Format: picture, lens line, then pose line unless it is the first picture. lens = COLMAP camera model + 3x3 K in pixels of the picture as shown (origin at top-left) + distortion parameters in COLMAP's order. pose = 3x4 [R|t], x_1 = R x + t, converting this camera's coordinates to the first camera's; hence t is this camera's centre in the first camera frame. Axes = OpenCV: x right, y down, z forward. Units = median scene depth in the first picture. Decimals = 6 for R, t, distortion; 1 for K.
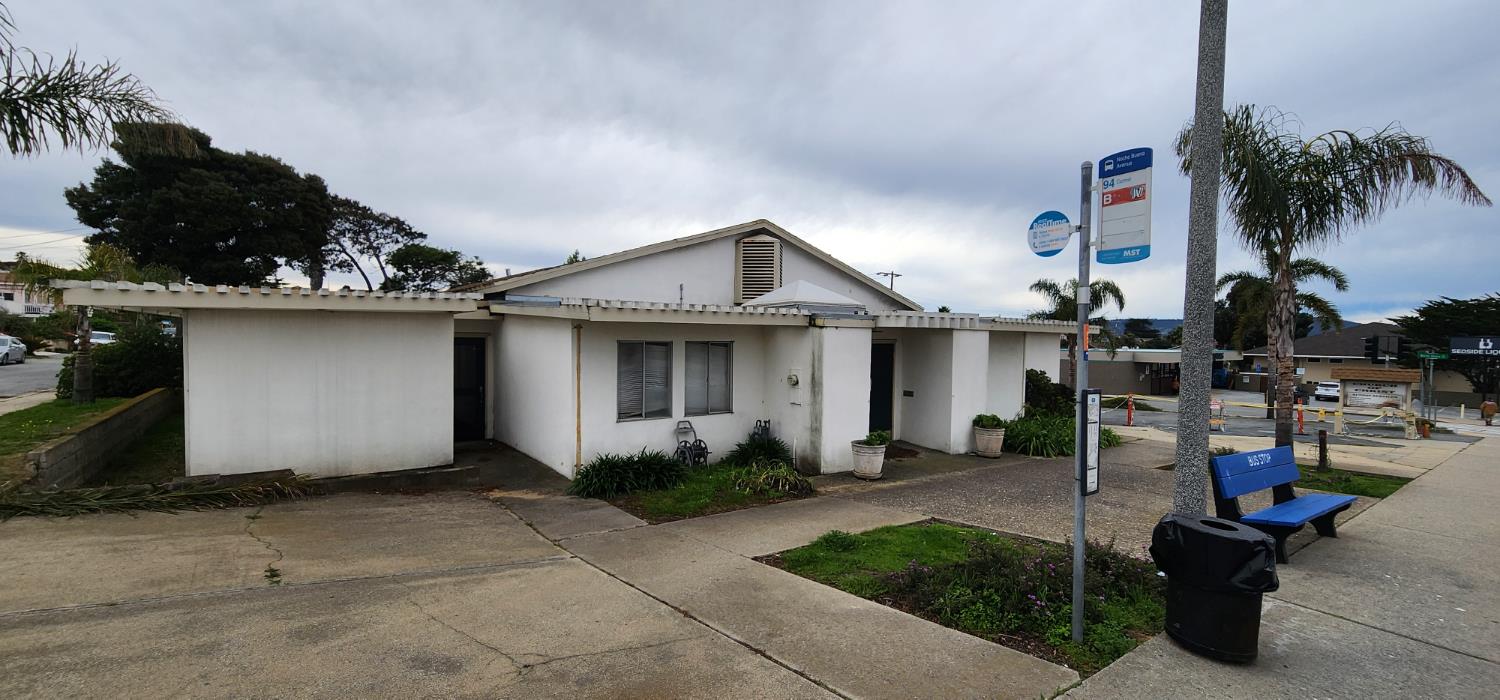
lens RADIAL K [[622.8, 0, 735.1], [0, 622.8, 342.3], [0, 0, 1]] dist [0.000413, 0.000847]
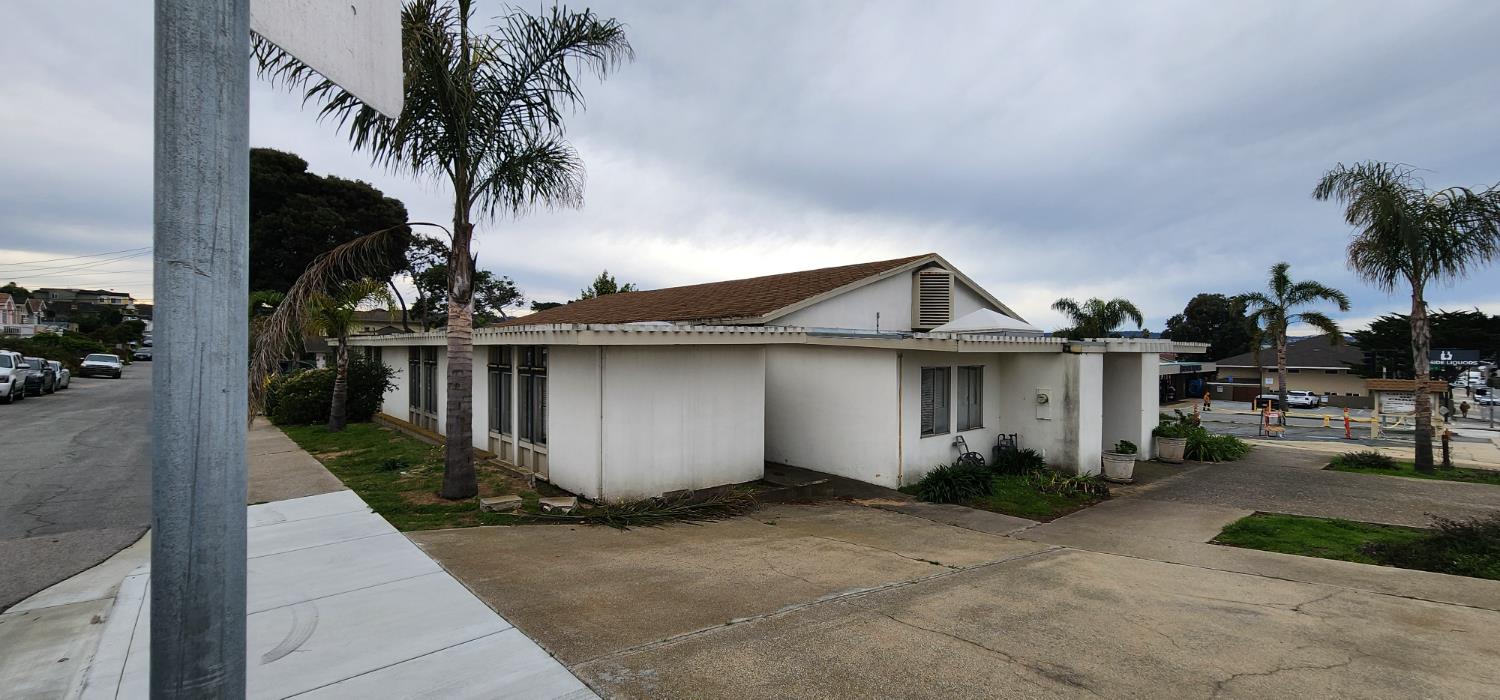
lens RADIAL K [[622.8, 0, 735.1], [0, 622.8, 342.3], [0, 0, 1]] dist [0.000413, 0.000847]
pose [[0.997376, -0.007145, 0.072038, -0.538263], [0.008859, 0.999685, -0.023501, -0.021236], [-0.071847, 0.024077, 0.997125, -0.107338]]
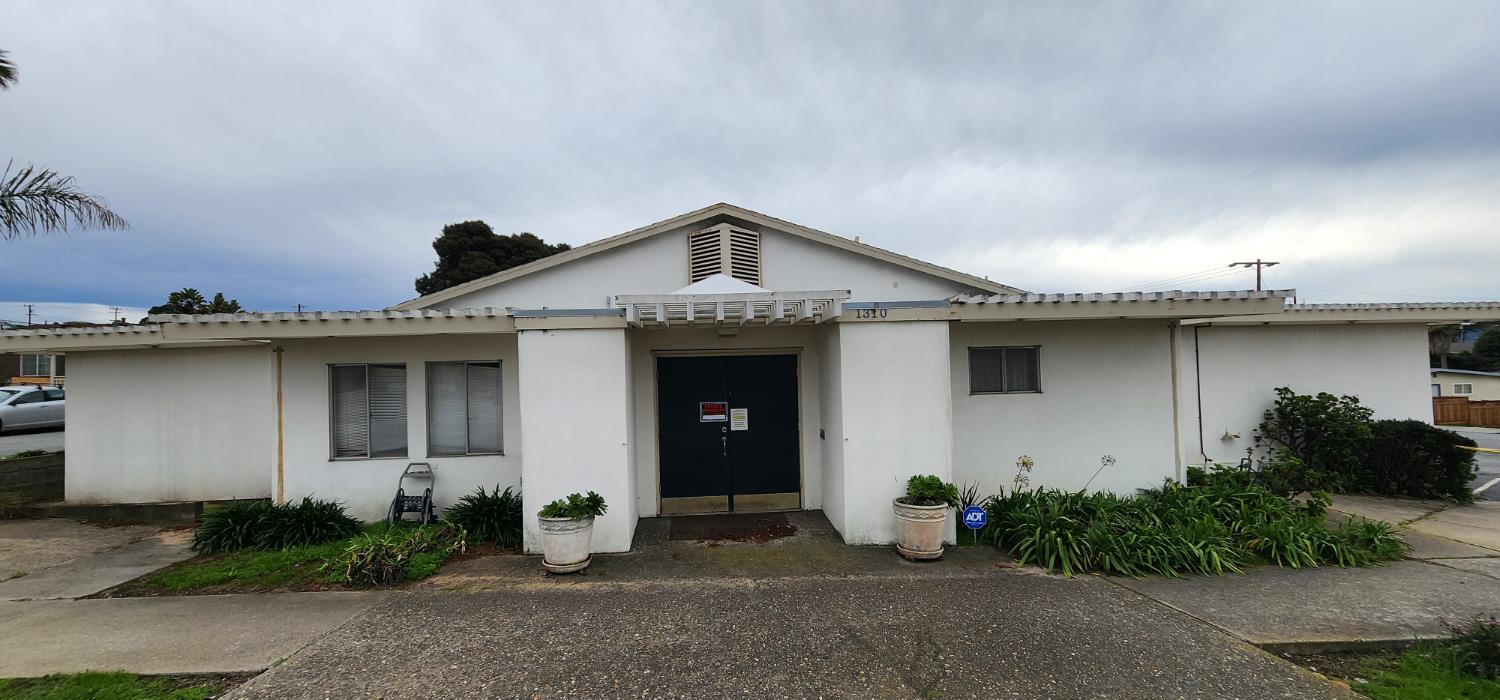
lens RADIAL K [[614.3, 0, 741.9], [0, 614.3, 351.6], [0, 0, 1]] dist [-0.000985, 0.000030]
pose [[0.840346, -0.055003, -0.539252, 0.641982], [0.029507, 0.998005, -0.055814, 0.038377], [0.541247, 0.030991, 0.840293, 0.529841]]
